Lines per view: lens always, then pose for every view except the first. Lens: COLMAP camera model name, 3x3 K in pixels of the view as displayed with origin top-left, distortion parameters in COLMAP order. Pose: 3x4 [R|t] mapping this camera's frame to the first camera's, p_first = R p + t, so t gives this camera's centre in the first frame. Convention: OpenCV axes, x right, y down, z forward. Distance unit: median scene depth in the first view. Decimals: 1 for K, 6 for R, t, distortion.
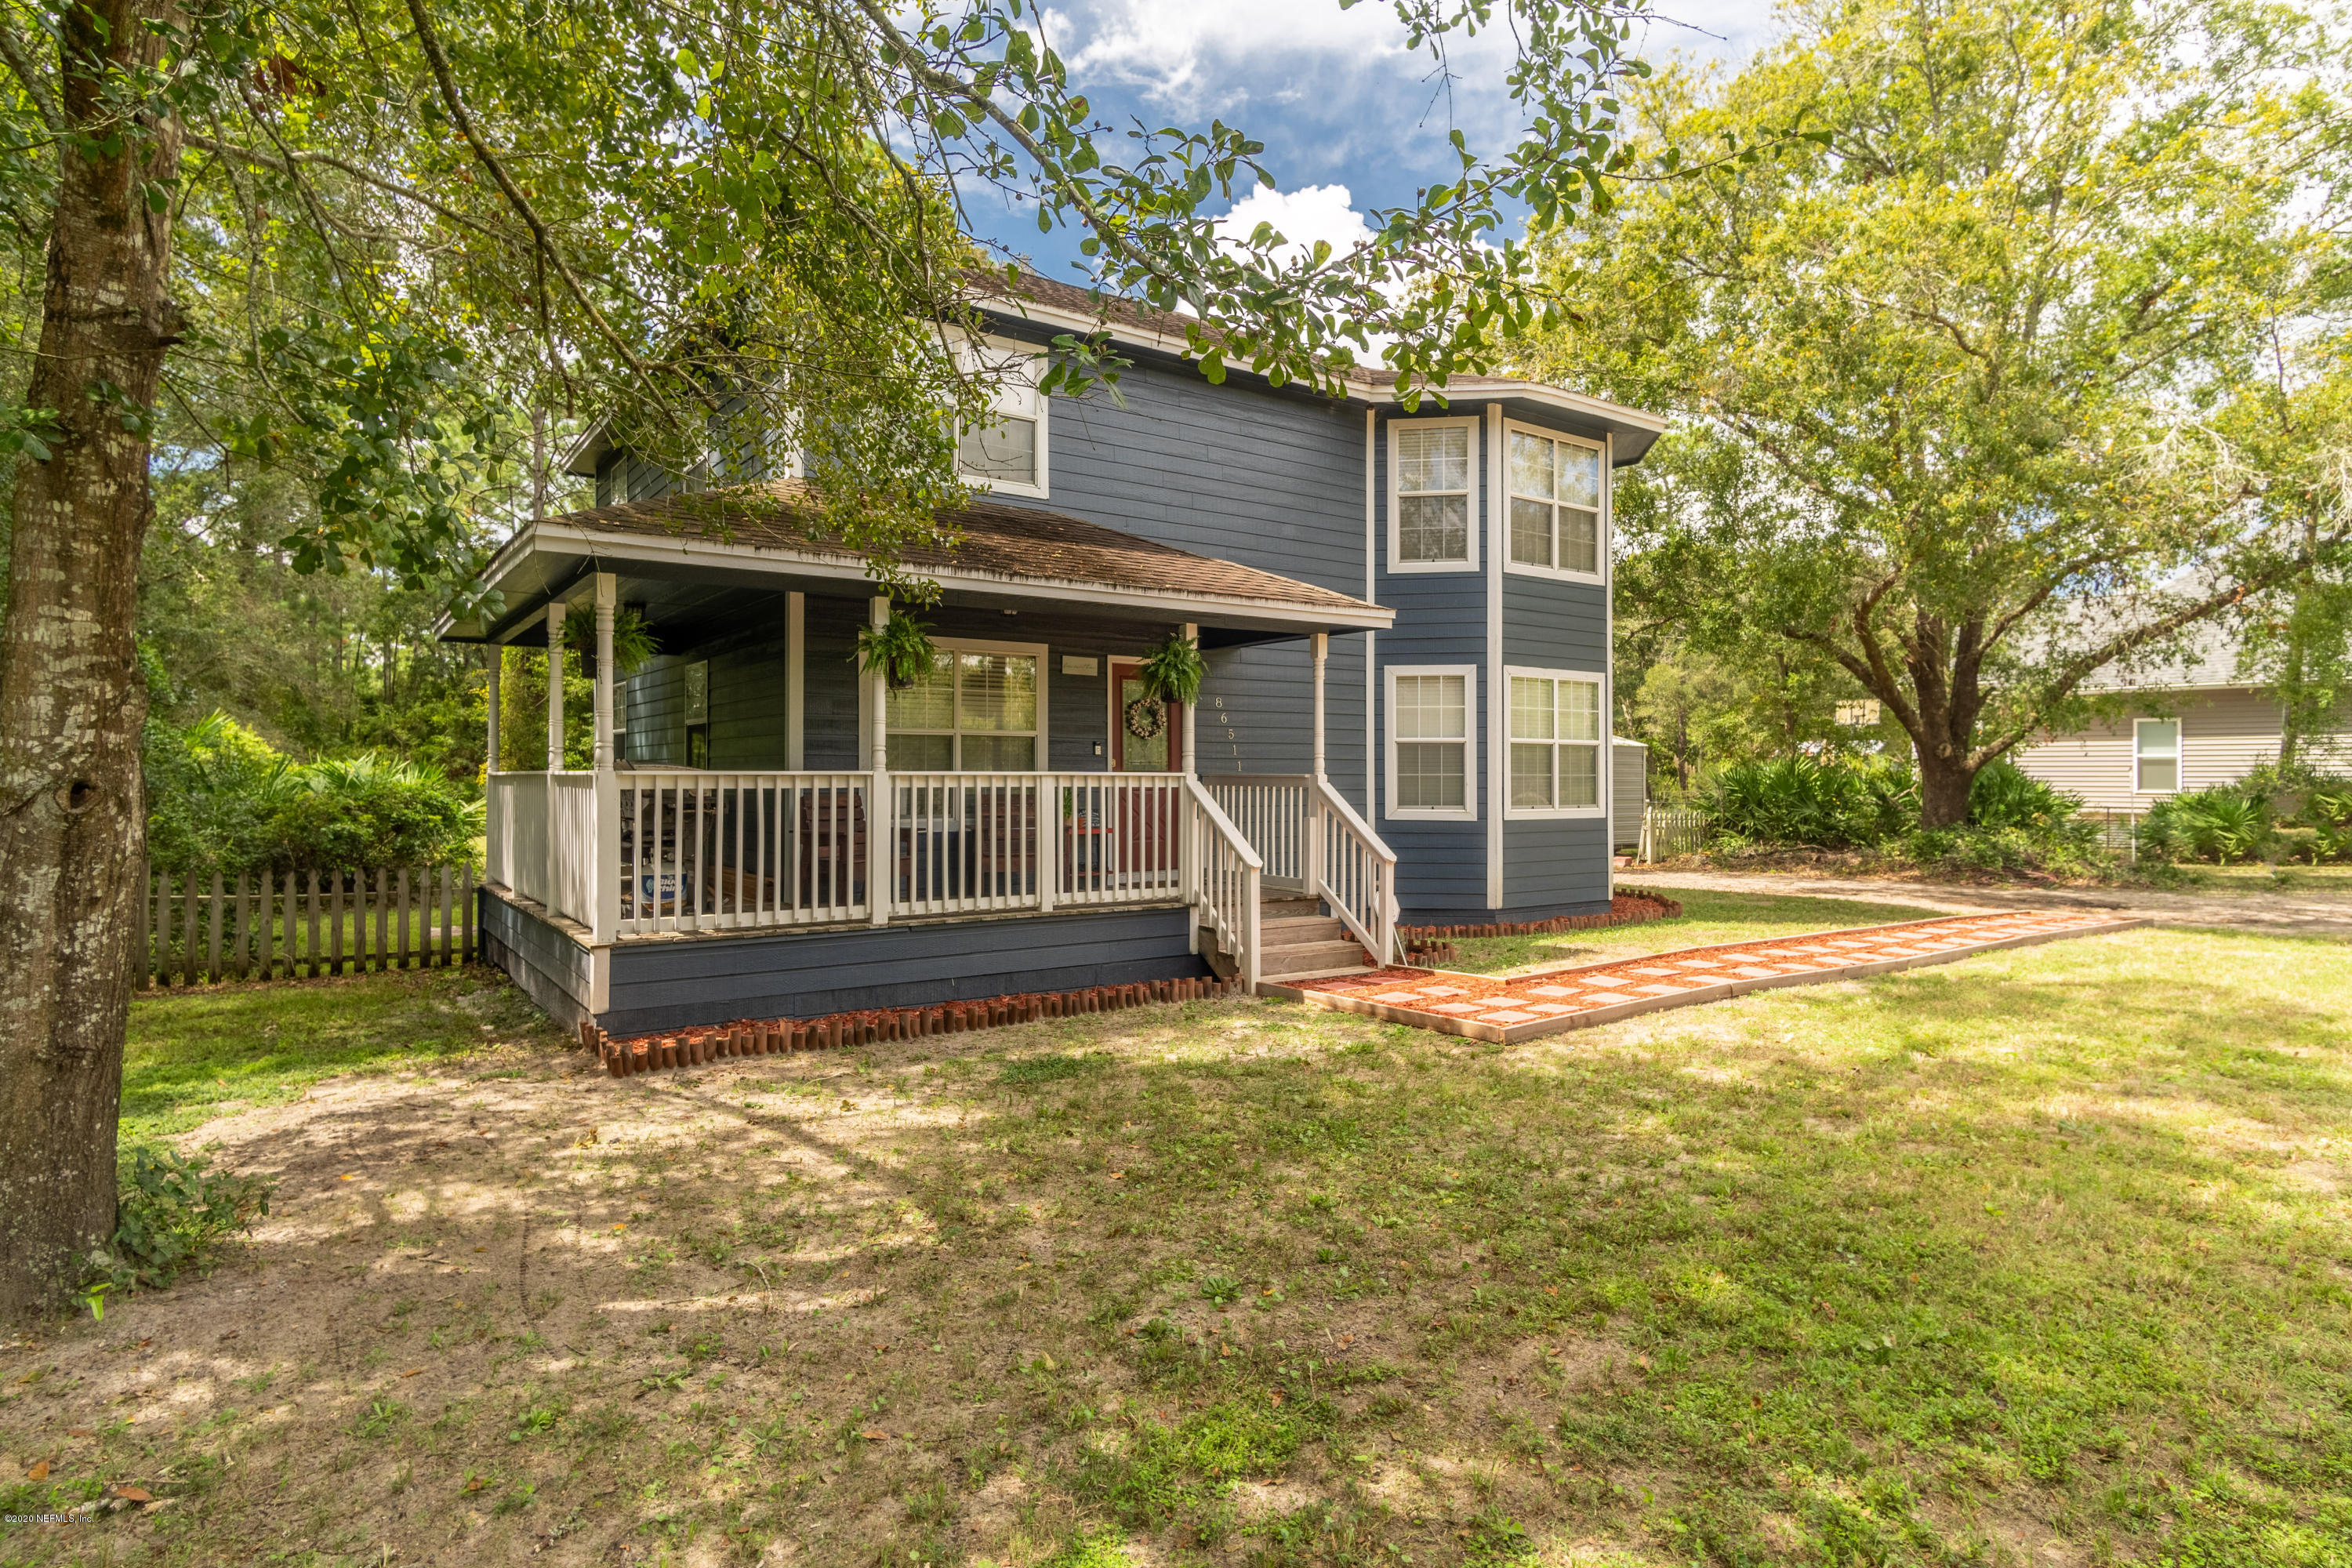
lens RADIAL K [[1266.4, 0, 1179.5], [0, 1266.4, 769.3], [0, 0, 1]] dist [0.009985, 0.000014]
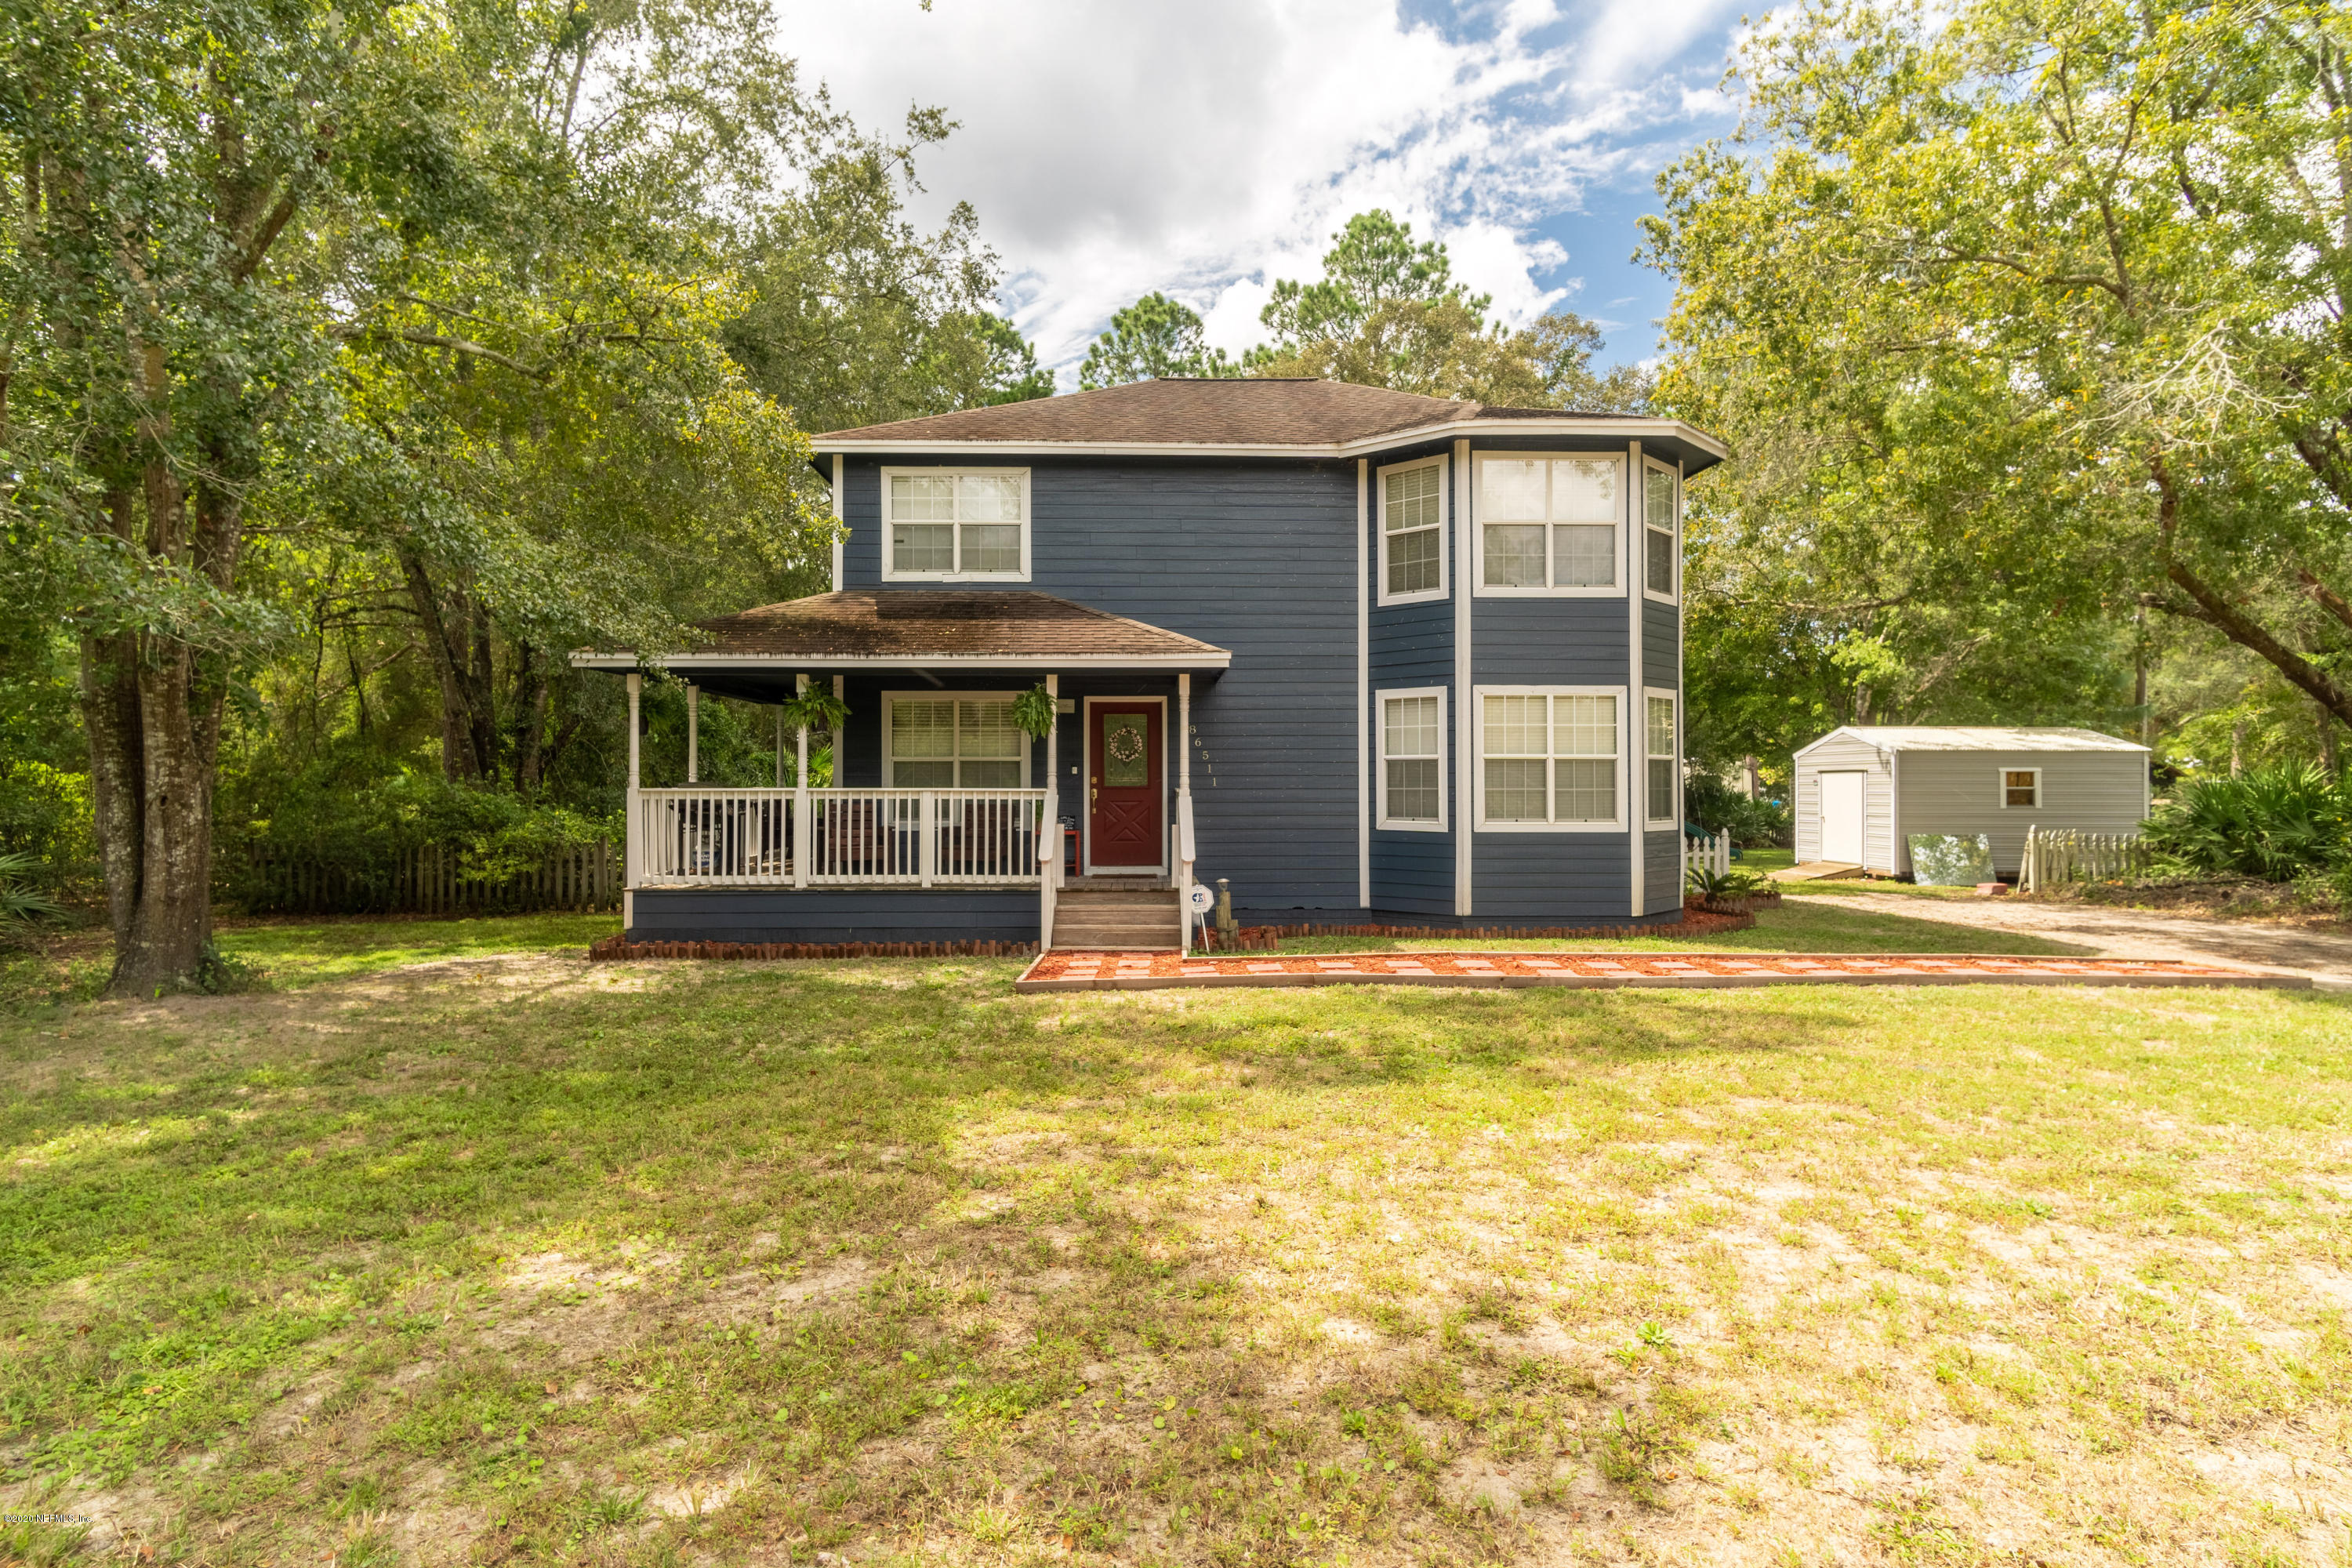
lens RADIAL K [[1250.6, 0, 1178.2], [0, 1250.6, 779.3], [0, 0, 1]] dist [0.009028, 0.002101]
pose [[0.833605, -0.003943, -0.552348, 0.797404], [0.004223, 0.999991, -0.000766, -0.005185], [0.552346, -0.001694, 0.833614, -0.006104]]
